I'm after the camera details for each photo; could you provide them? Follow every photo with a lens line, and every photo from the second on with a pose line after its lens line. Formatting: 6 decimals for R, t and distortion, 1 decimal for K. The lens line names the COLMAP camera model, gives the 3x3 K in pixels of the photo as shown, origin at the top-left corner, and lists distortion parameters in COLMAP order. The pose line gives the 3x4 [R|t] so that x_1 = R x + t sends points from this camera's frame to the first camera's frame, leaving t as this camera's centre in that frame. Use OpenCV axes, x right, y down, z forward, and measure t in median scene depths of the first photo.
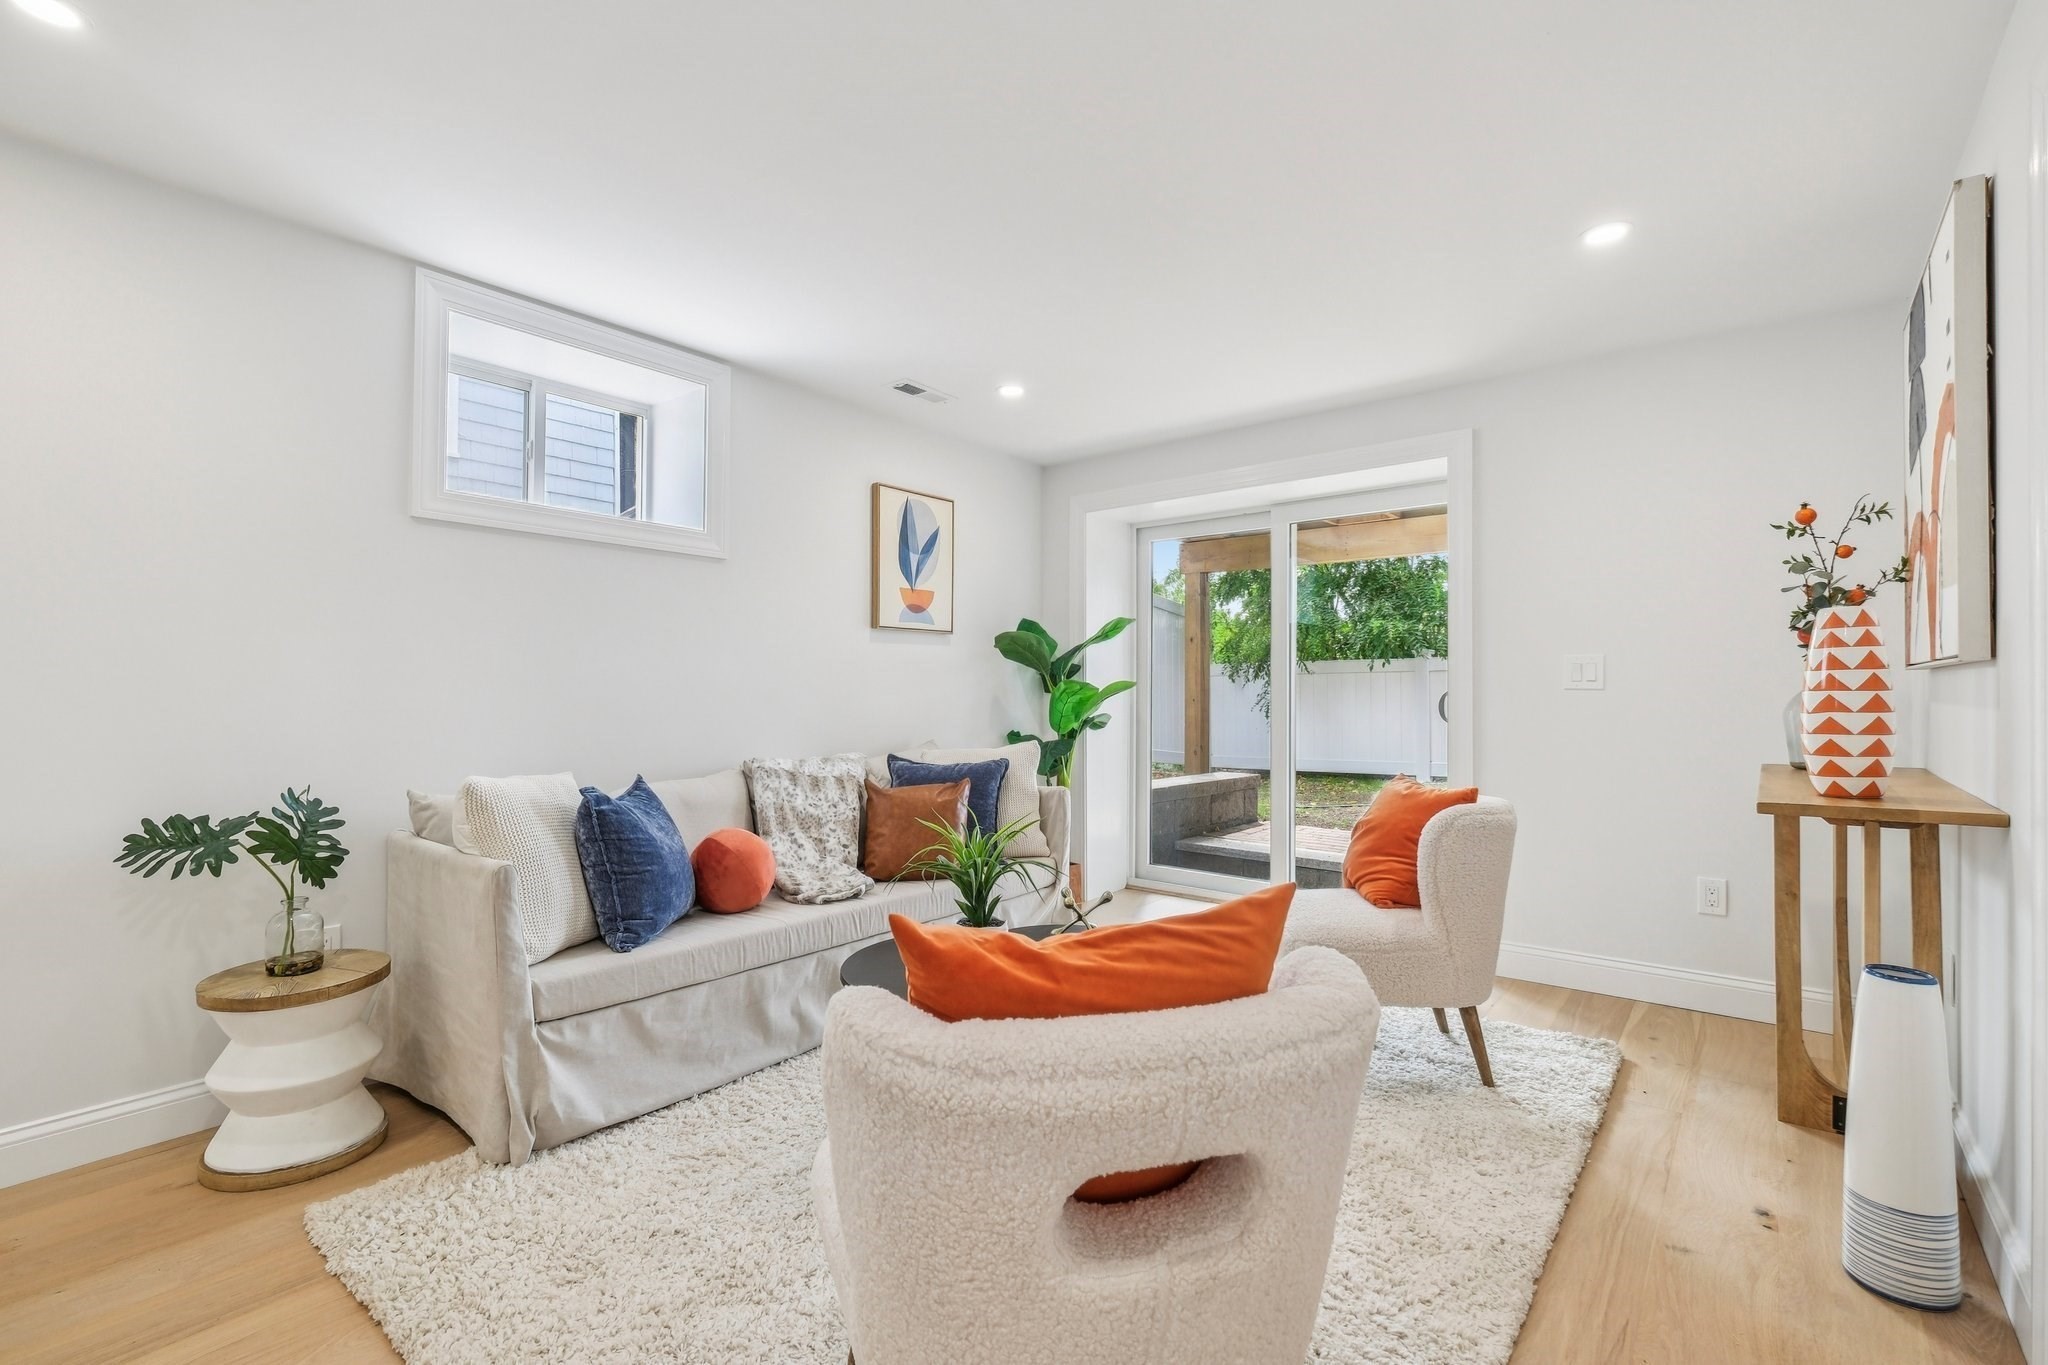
lens RADIAL K [[907.0, 0, 1018.0], [0, 907.0, 682.6], [0, 0, 1]] dist [0.000389, 0.000355]
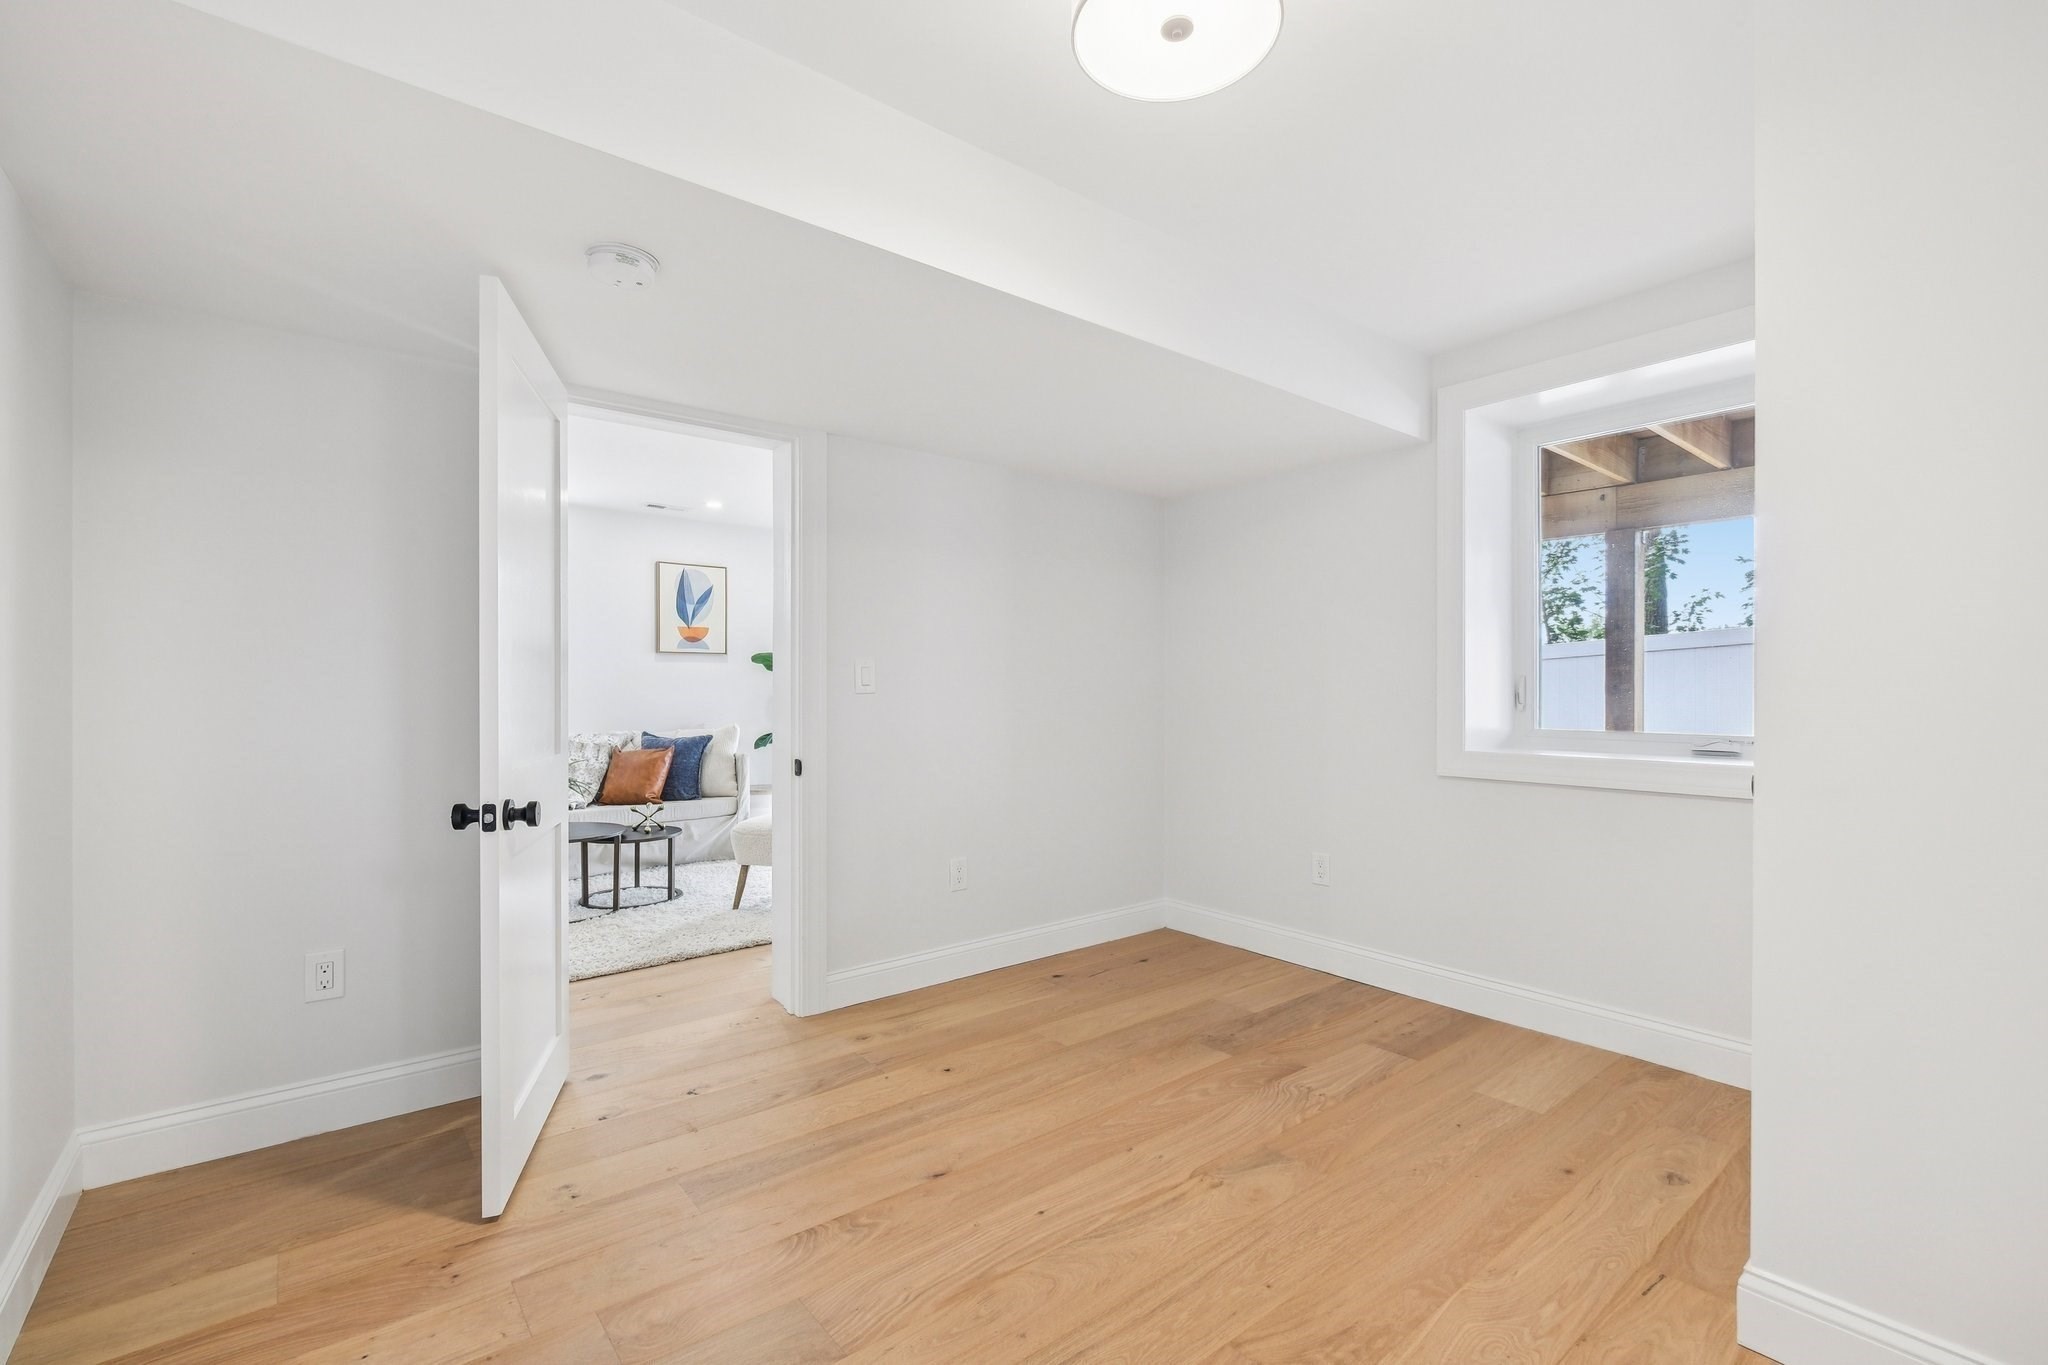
lens RADIAL K [[907.0, 0, 1026.4], [0, 907.0, 685.6], [0, 0, 1]] dist [0.000389, 0.000355]
pose [[0.980618, -0.003937, -0.195890, 0.775771], [0.005201, 0.999969, 0.005942, -0.009195], [0.195860, -0.006845, 0.980608, -0.423166]]
